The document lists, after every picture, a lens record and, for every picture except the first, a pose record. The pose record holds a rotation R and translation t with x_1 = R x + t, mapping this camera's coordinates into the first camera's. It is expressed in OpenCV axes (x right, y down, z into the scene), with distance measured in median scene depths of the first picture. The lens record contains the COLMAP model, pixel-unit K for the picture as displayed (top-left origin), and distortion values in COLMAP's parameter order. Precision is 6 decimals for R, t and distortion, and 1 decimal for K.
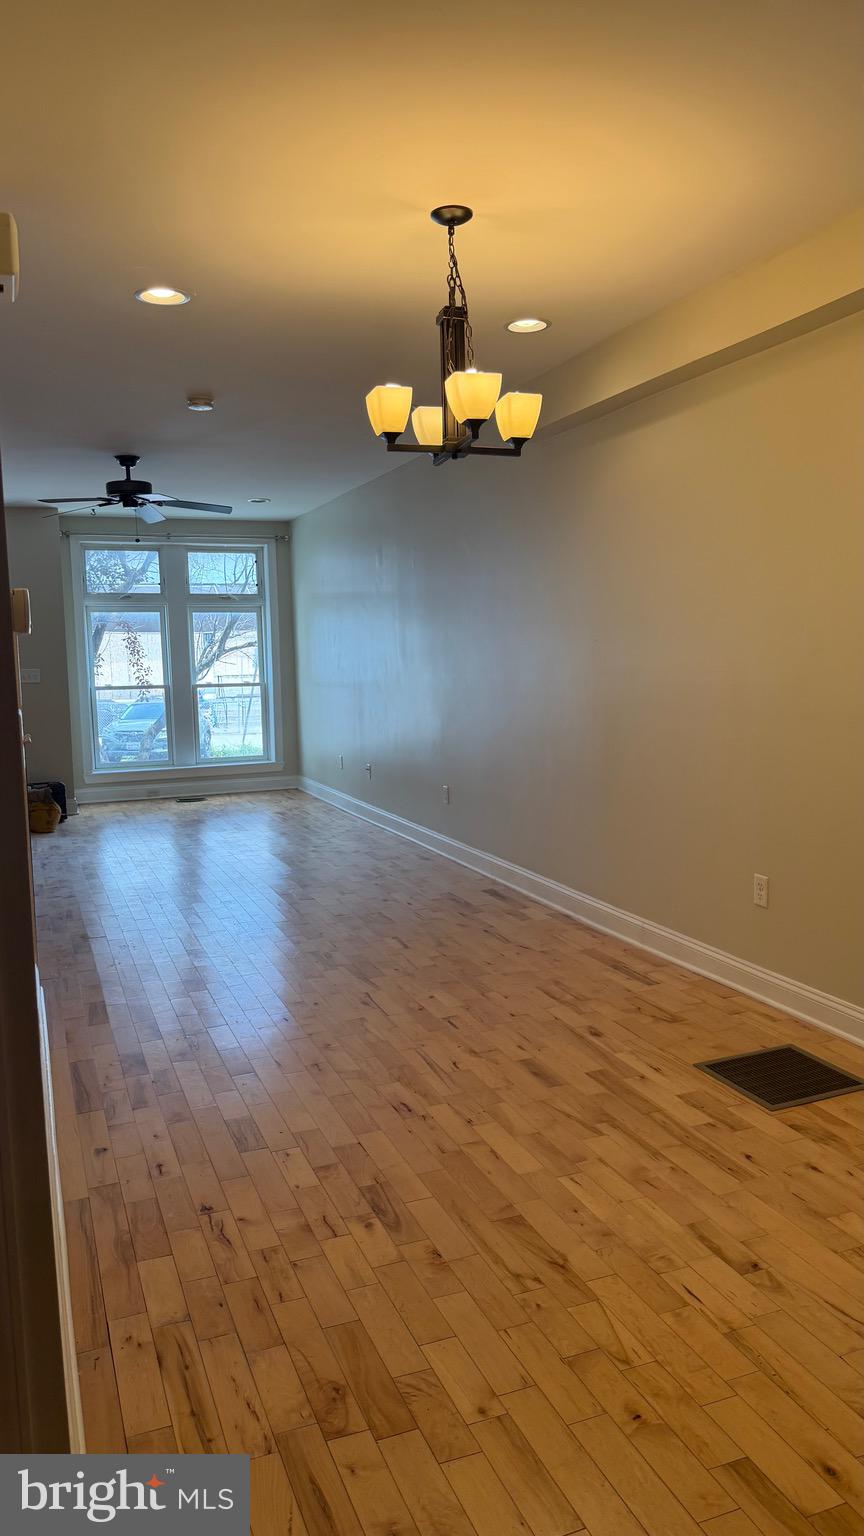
lens RADIAL K [[1061.9, 0, 431.7], [0, 1061.9, 777.1], [0, 0, 1]] dist [0.095493, -0.131693]
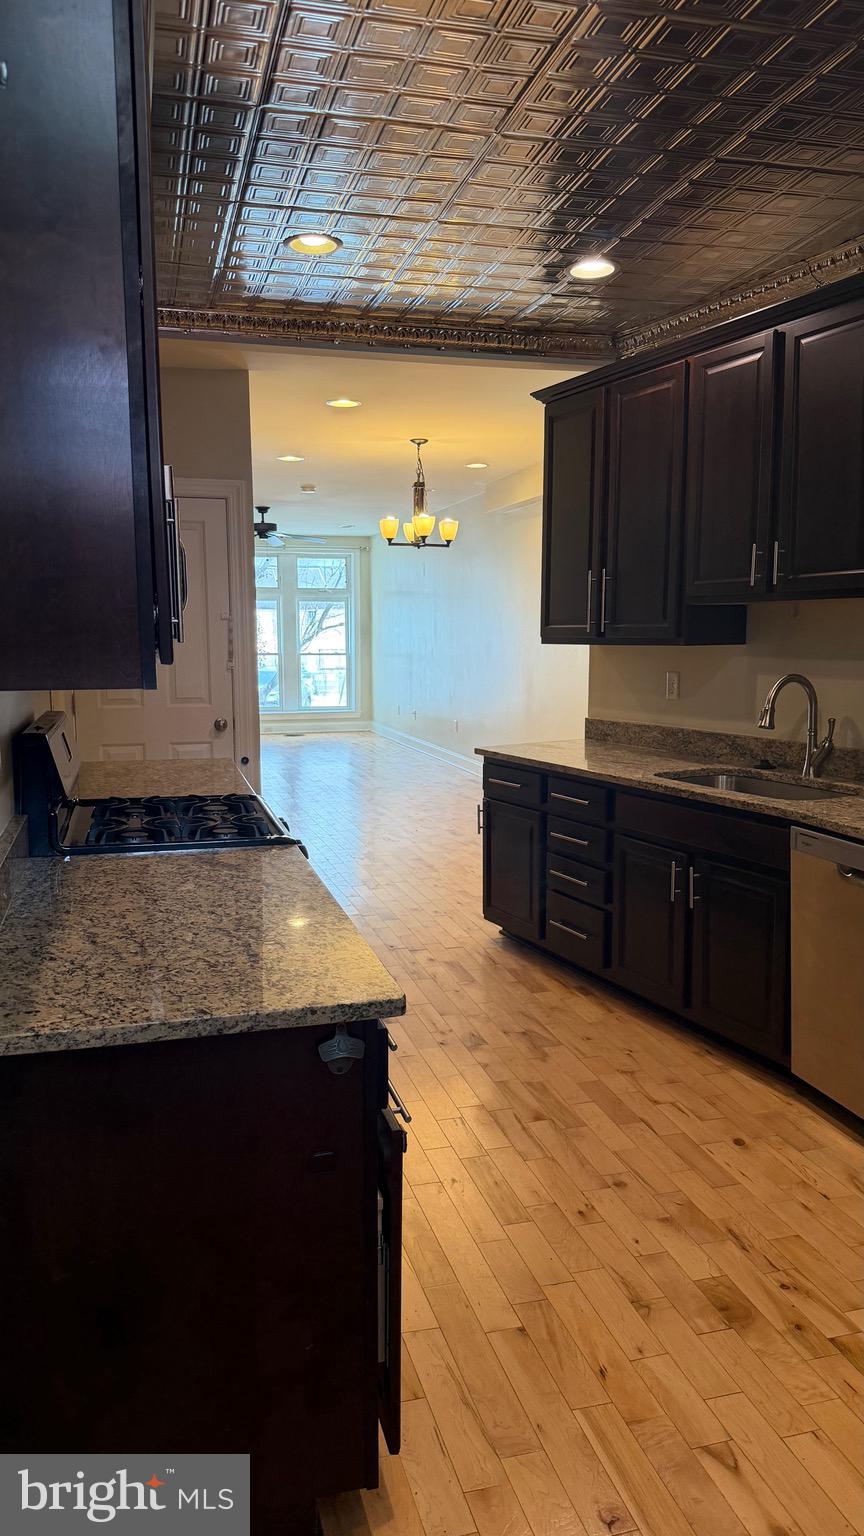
lens RADIAL K [[1061.9, 0, 431.7], [0, 1061.9, 777.1], [0, 0, 1]] dist [0.095493, -0.131693]
pose [[0.995402, 0.031099, -0.090596, 0.081098], [-0.029182, 0.999323, 0.022411, 0.038831], [0.091232, -0.019664, 0.995635, -0.372424]]
